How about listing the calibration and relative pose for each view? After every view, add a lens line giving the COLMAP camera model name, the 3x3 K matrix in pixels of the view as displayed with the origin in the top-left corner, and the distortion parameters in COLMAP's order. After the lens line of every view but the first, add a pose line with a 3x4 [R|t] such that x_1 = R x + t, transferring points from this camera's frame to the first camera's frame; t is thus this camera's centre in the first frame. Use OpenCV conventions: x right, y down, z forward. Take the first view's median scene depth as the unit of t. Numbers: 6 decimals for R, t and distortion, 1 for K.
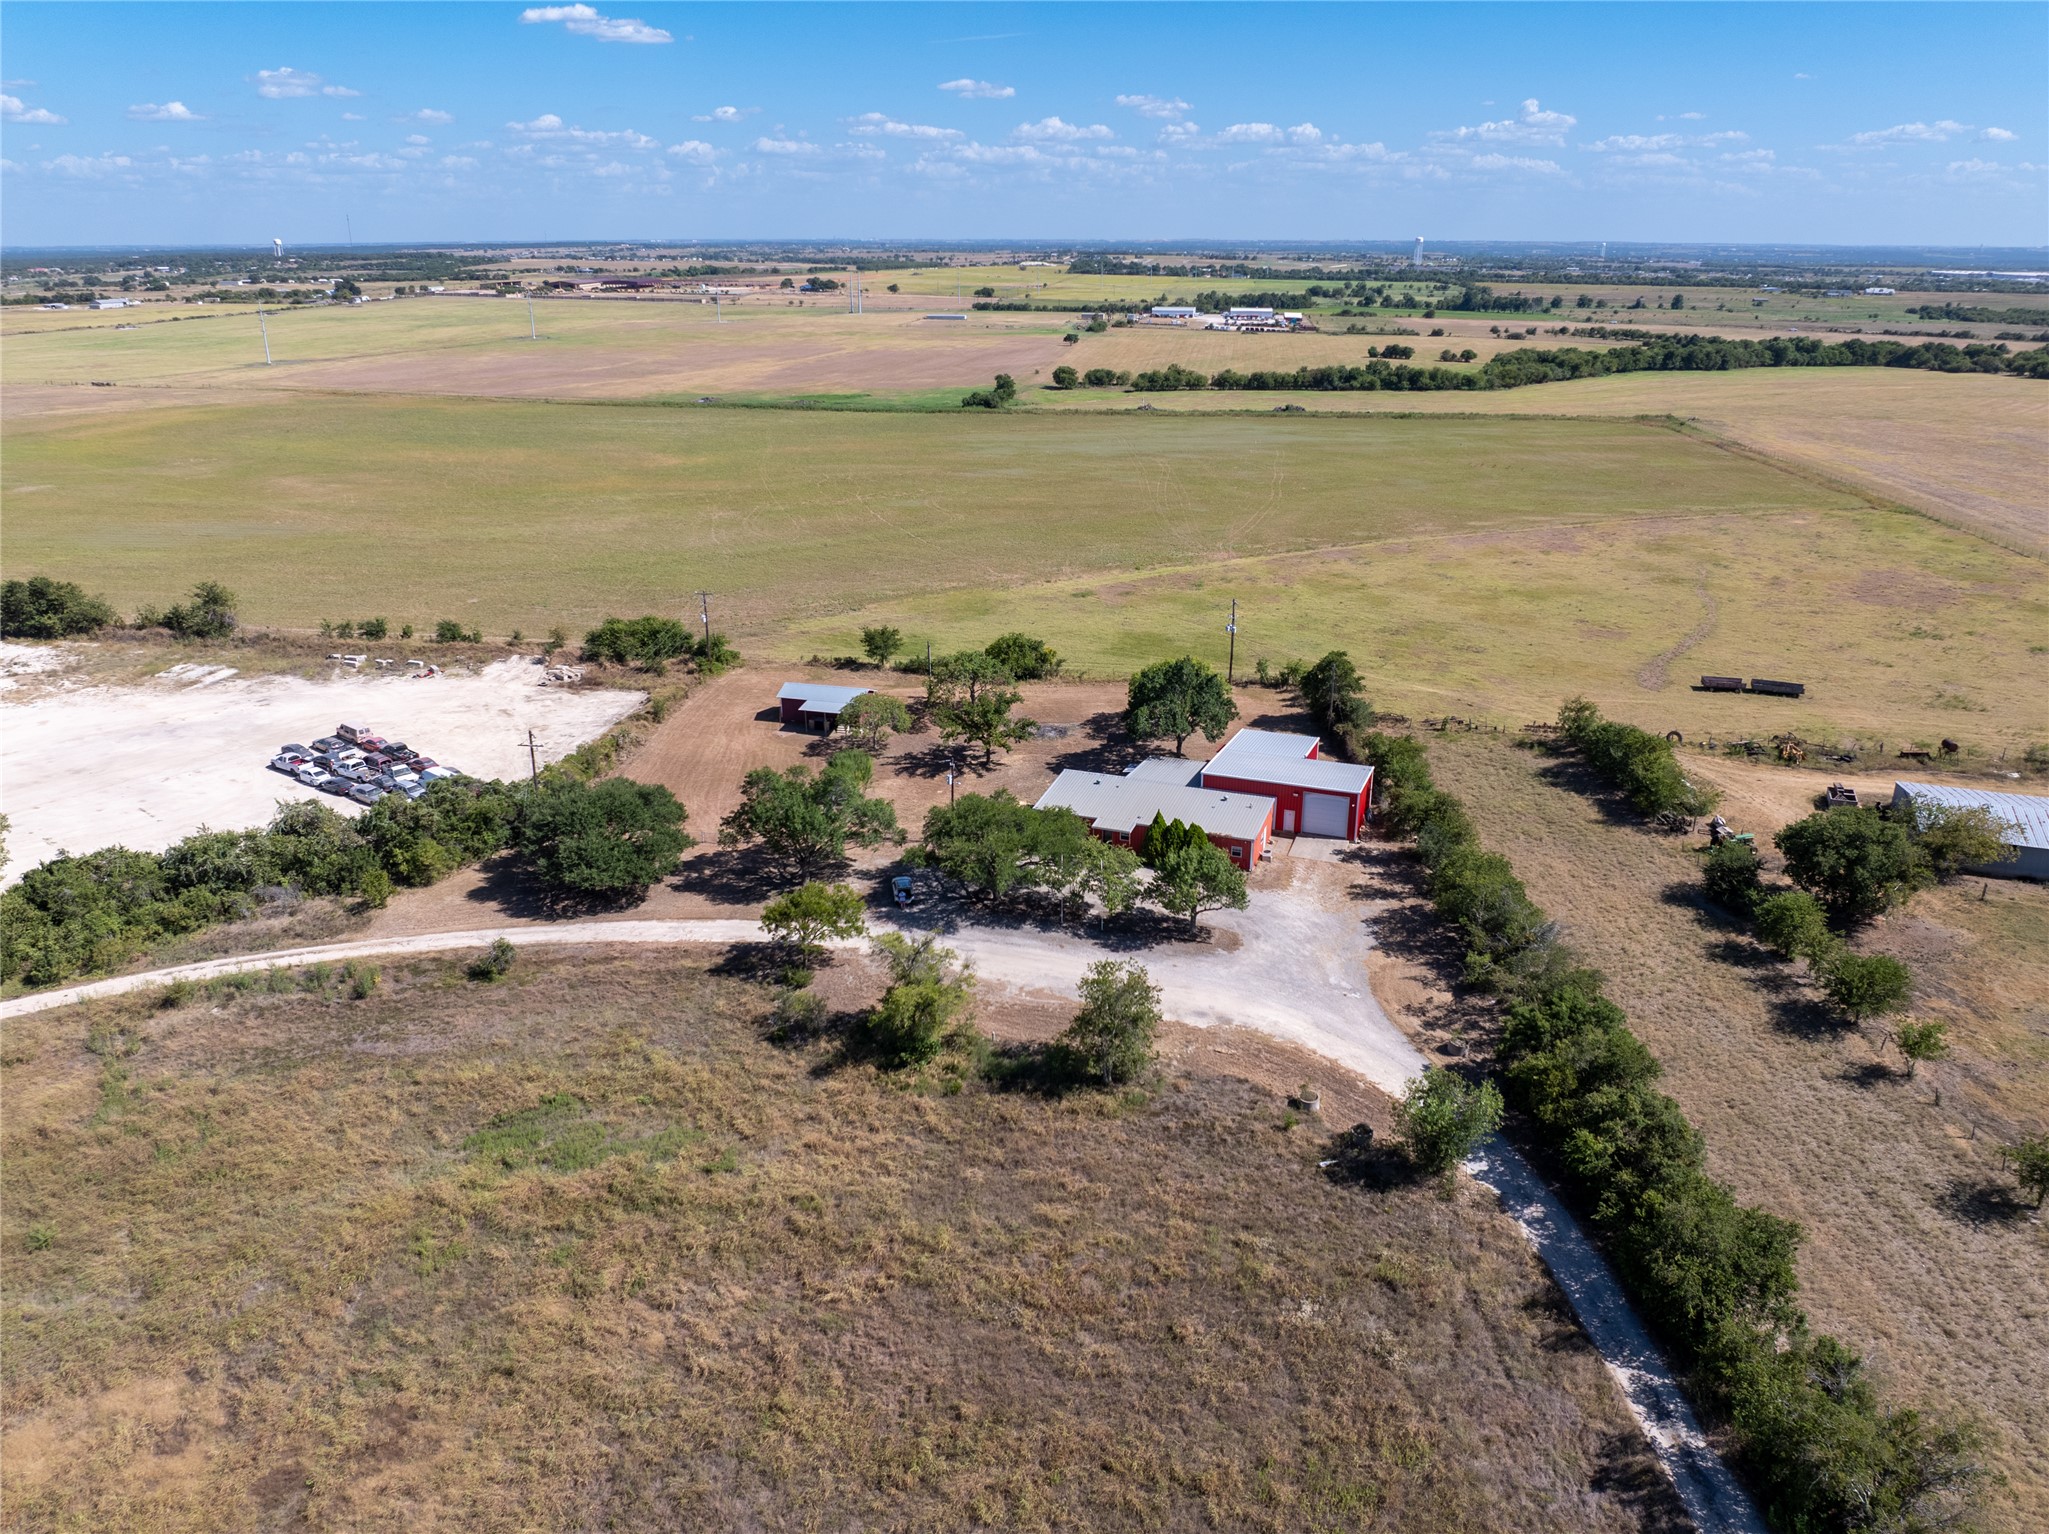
lens RADIAL K [[1461.8, 0, 1024.5], [0, 1461.8, 767.0], [0, 0, 1]] dist [-0.037815, 0.003904]
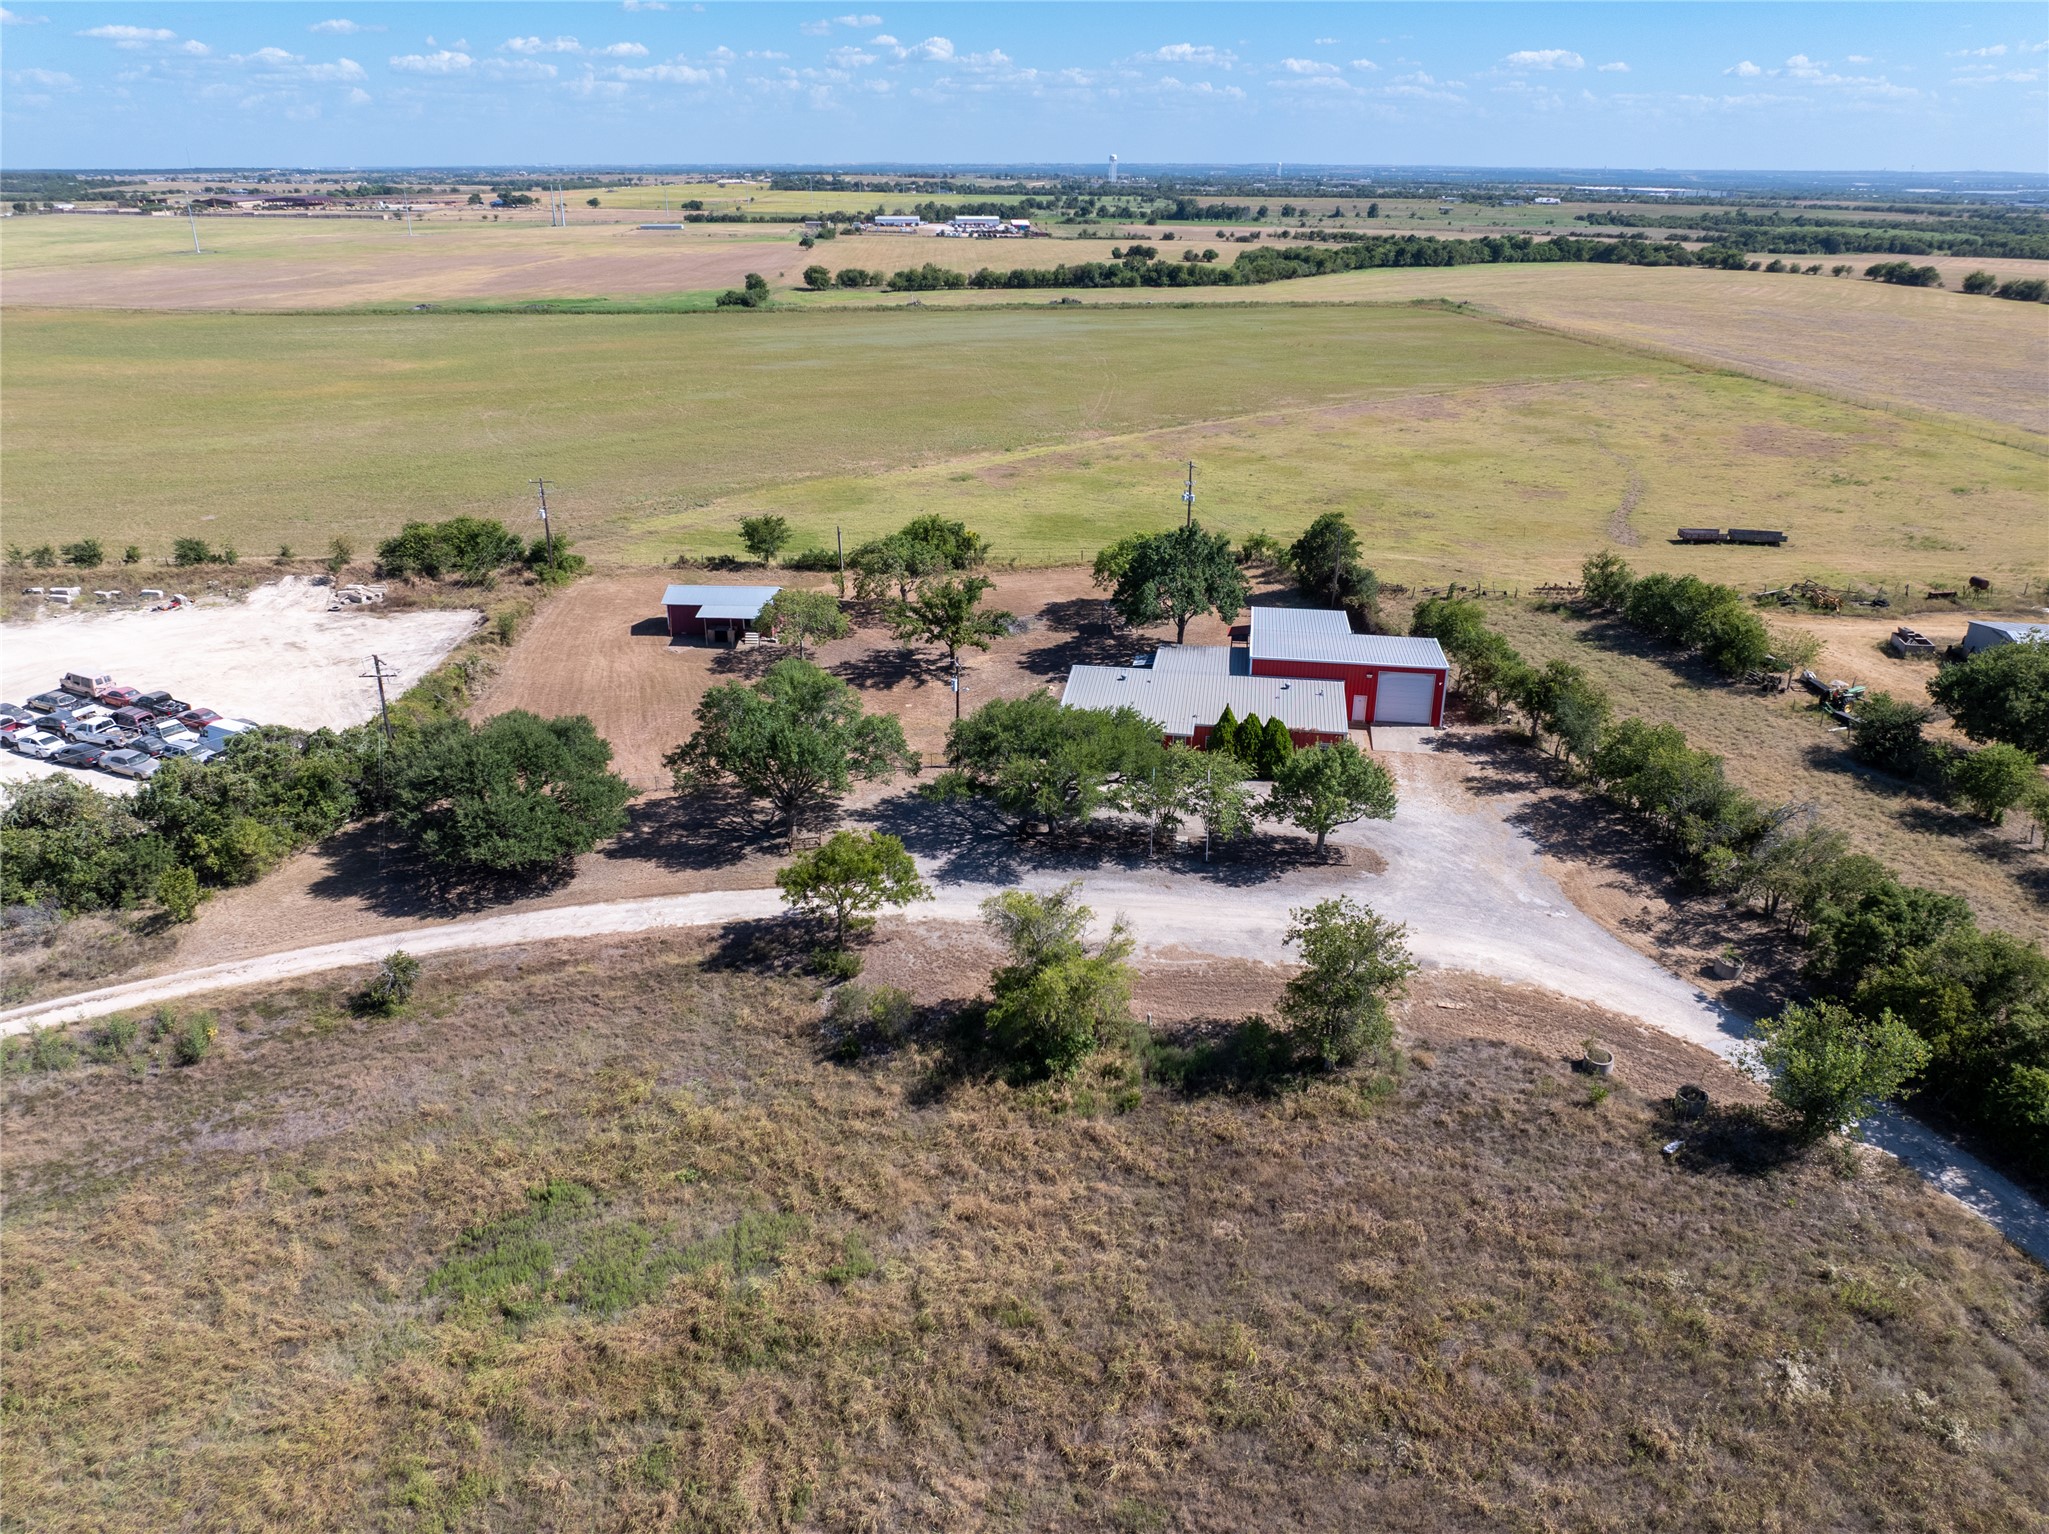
lens RADIAL K [[1439.7, 0, 1028.3], [0, 1439.7, 762.0], [0, 0, 1]] dist [-0.056639, 0.032289]
pose [[0.978959, -0.076226, 0.189285, -0.115328], [0.066960, 0.996245, 0.054884, 0.007471], [-0.192757, -0.041054, 0.980387, 0.176509]]
